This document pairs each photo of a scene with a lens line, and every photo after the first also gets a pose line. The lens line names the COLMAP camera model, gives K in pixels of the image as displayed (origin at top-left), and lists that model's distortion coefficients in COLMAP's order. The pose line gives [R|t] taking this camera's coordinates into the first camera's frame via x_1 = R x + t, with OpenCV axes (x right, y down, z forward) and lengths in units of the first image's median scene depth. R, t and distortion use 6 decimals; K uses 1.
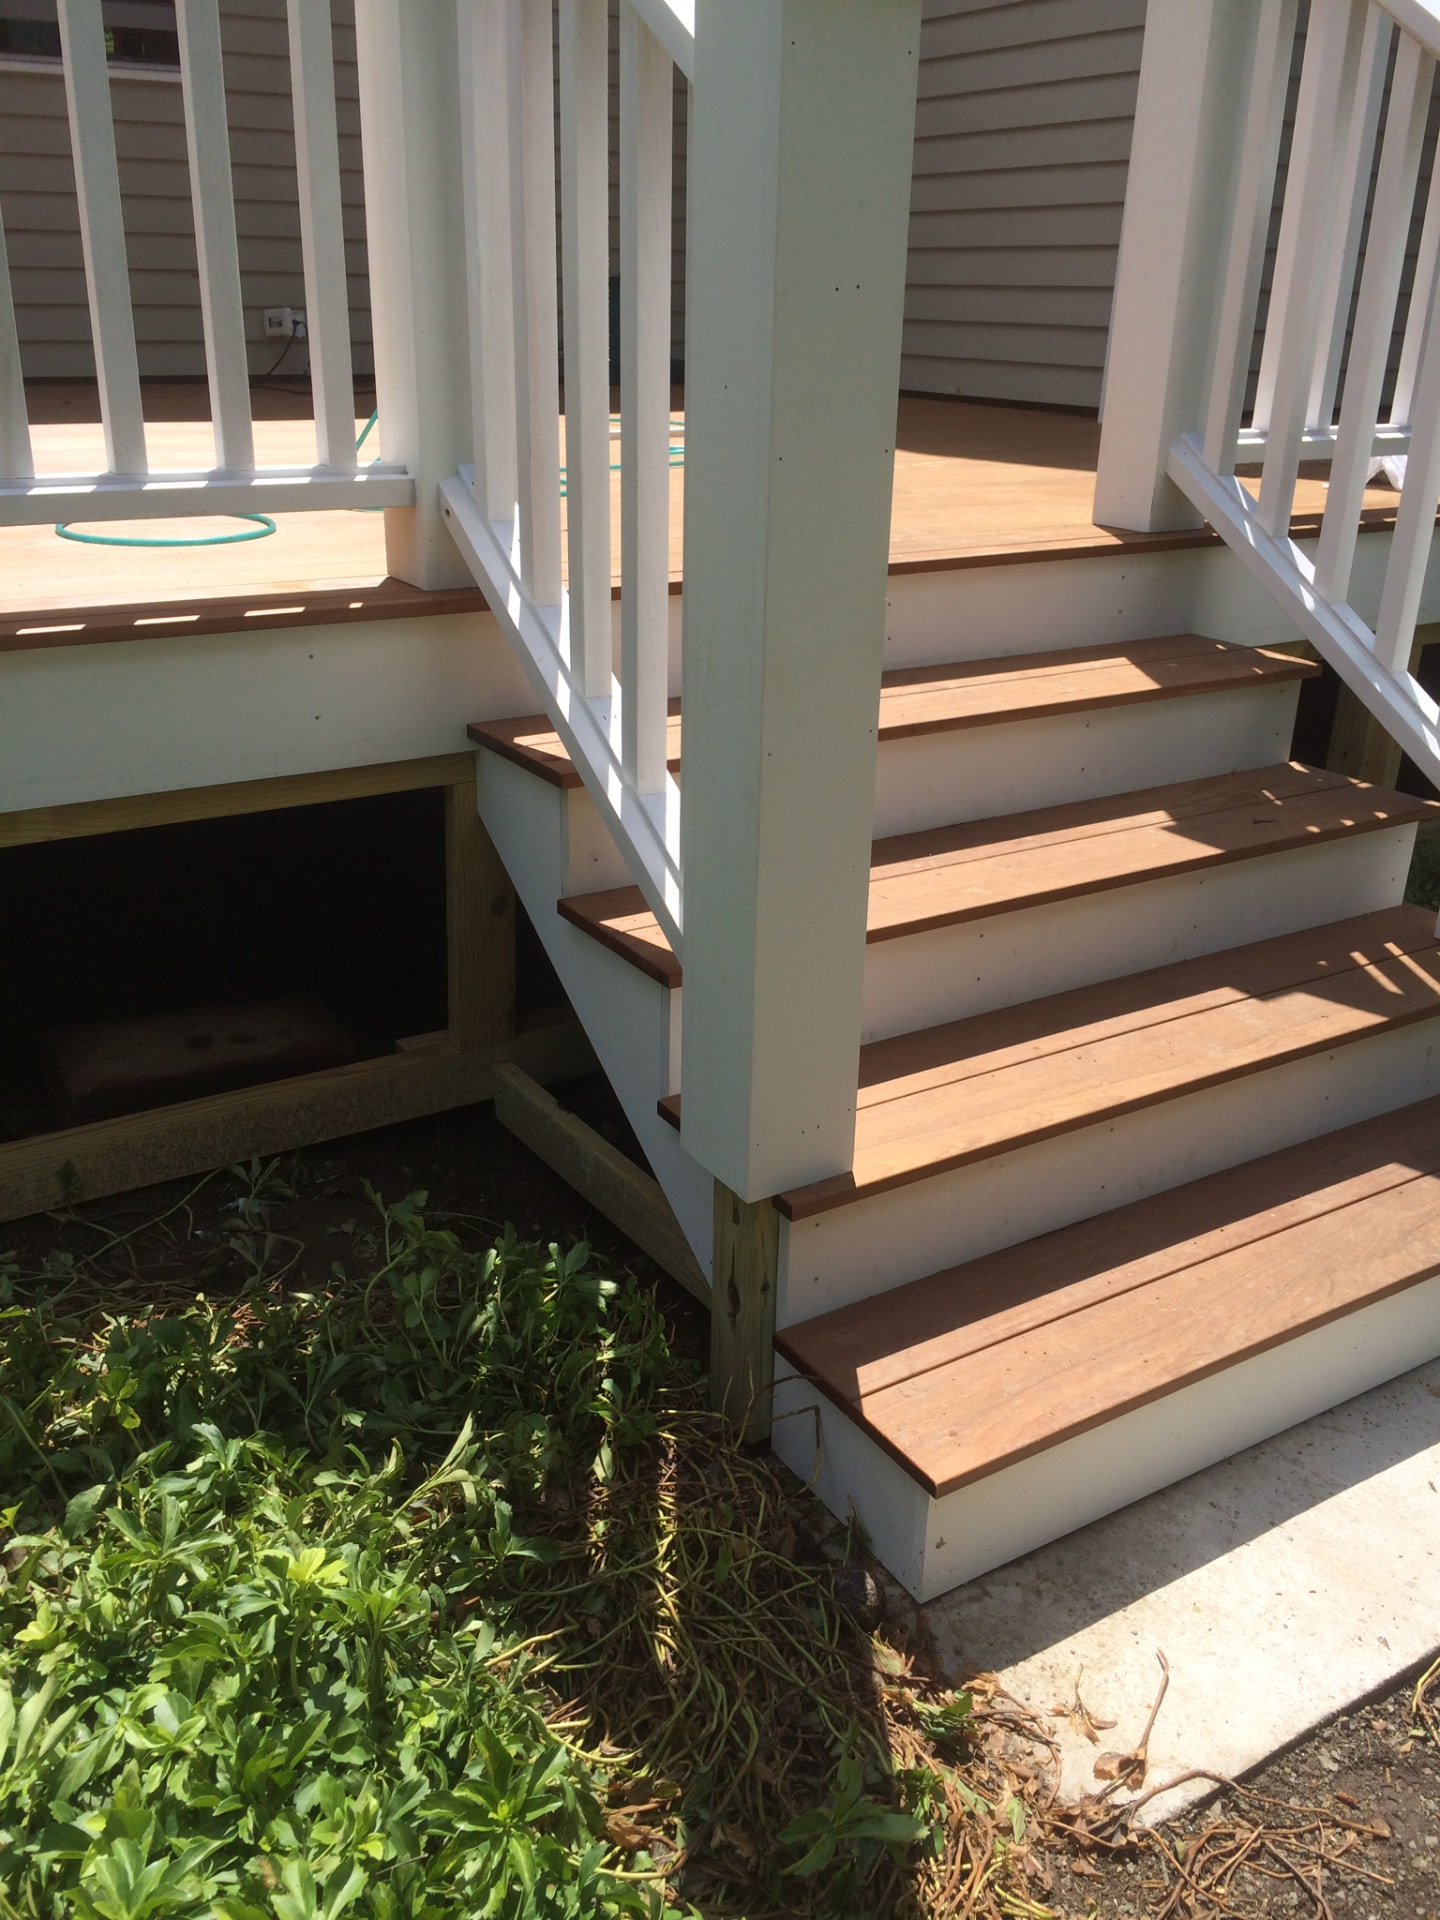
lens RADIAL K [[1575.5, 0, 719.5], [0, 1575.5, 976.6], [0, 0, 1]] dist [0.015361, -0.039162]
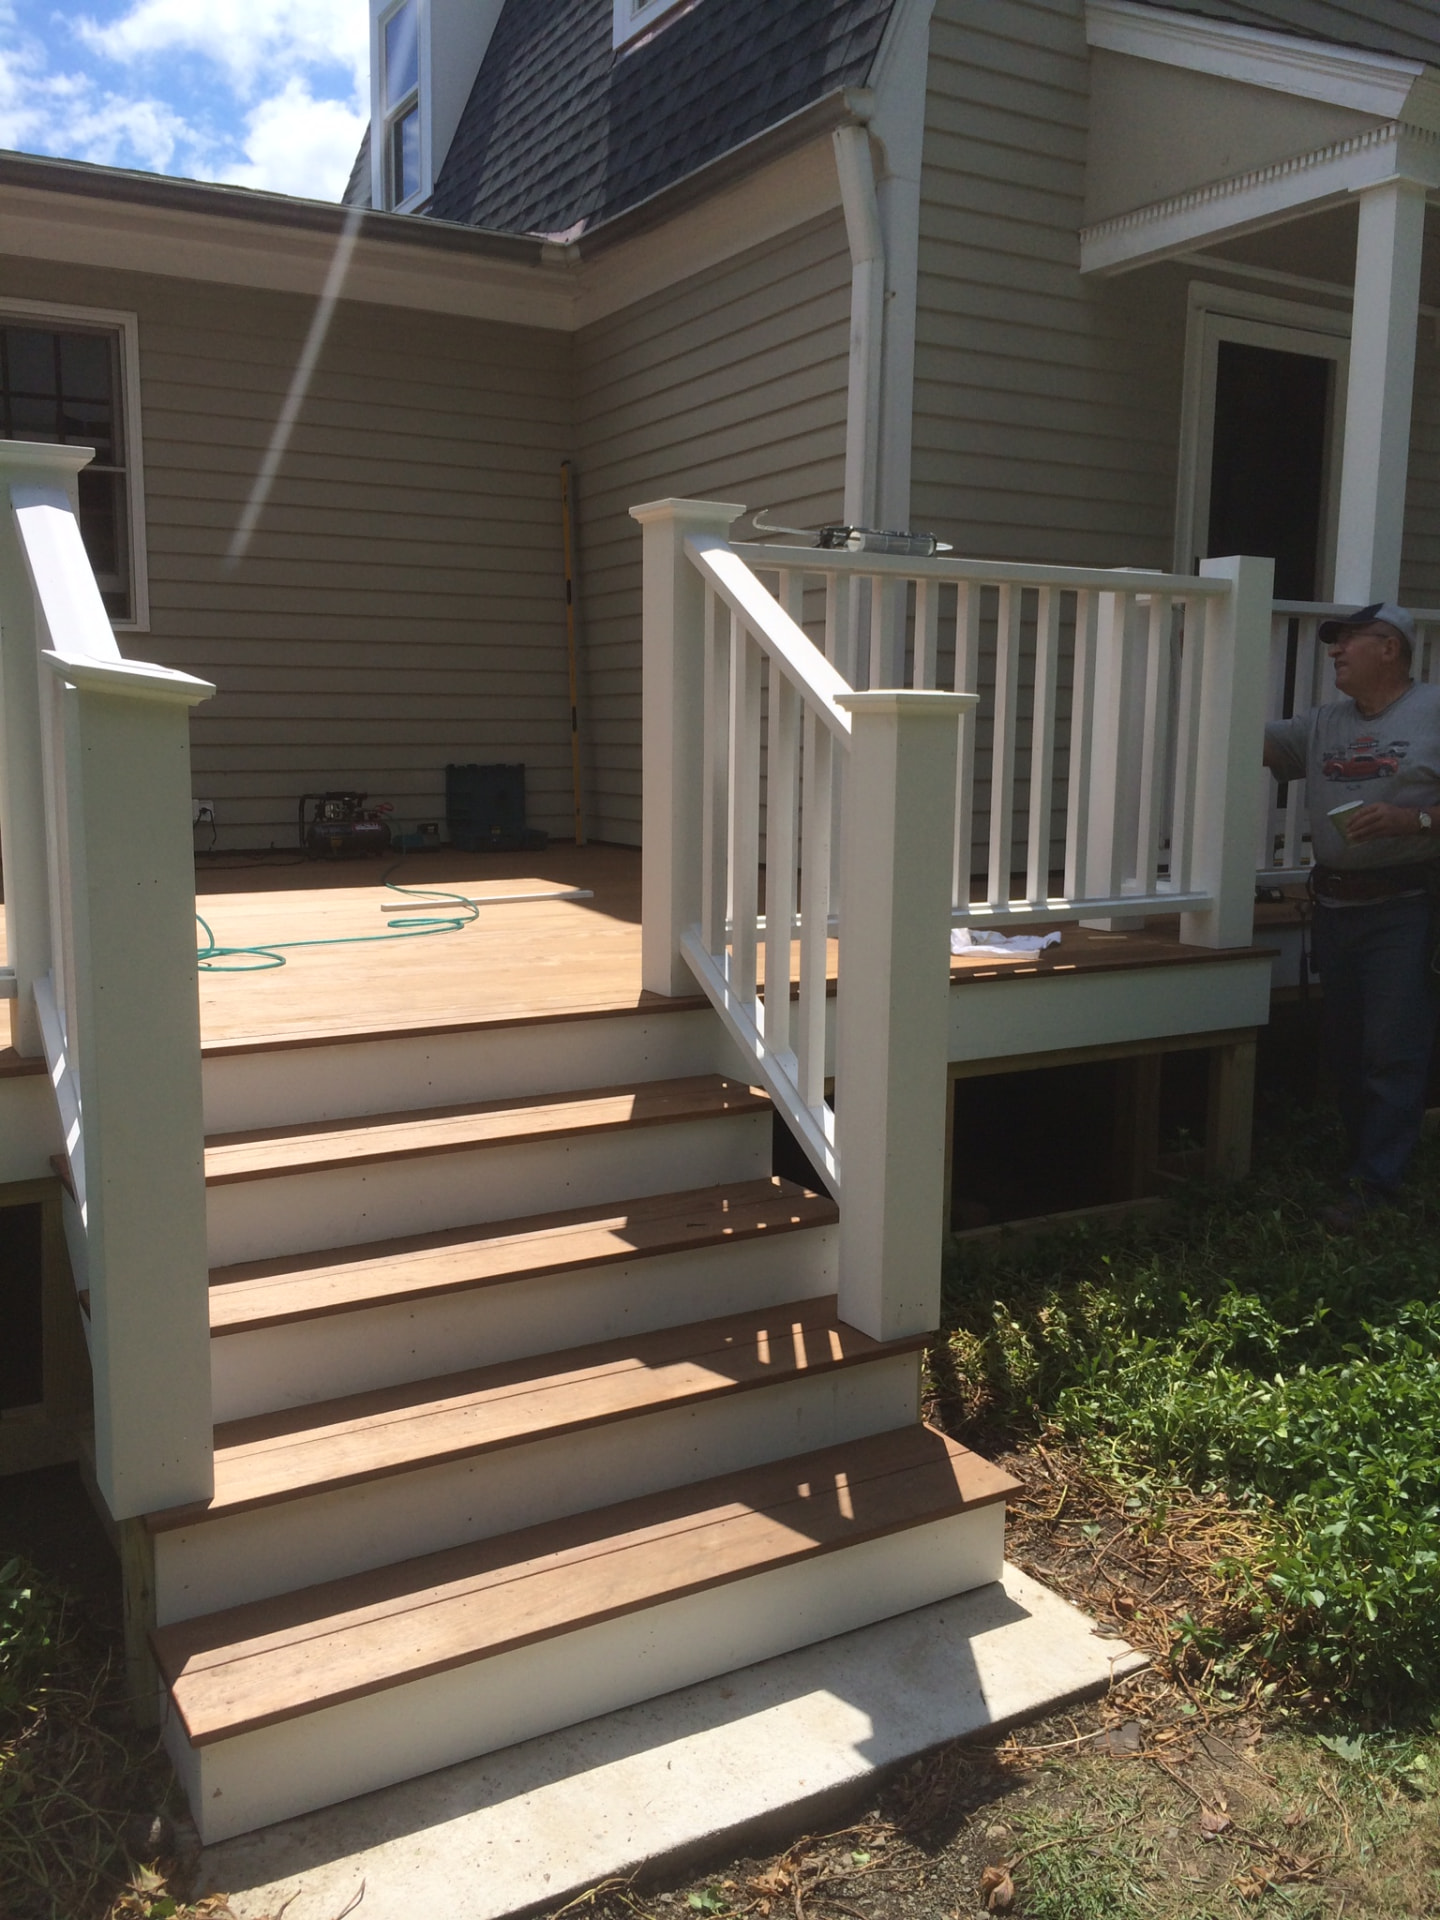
lens RADIAL K [[1575.5, 0, 718.8], [0, 1575.5, 945.7], [0, 0, 1]] dist [0.015361, -0.039162]
pose [[0.999287, -0.013731, -0.035167, 0.449362], [0.004326, 0.967026, -0.254640, 0.008643], [0.037504, 0.254306, 0.966396, -0.317829]]
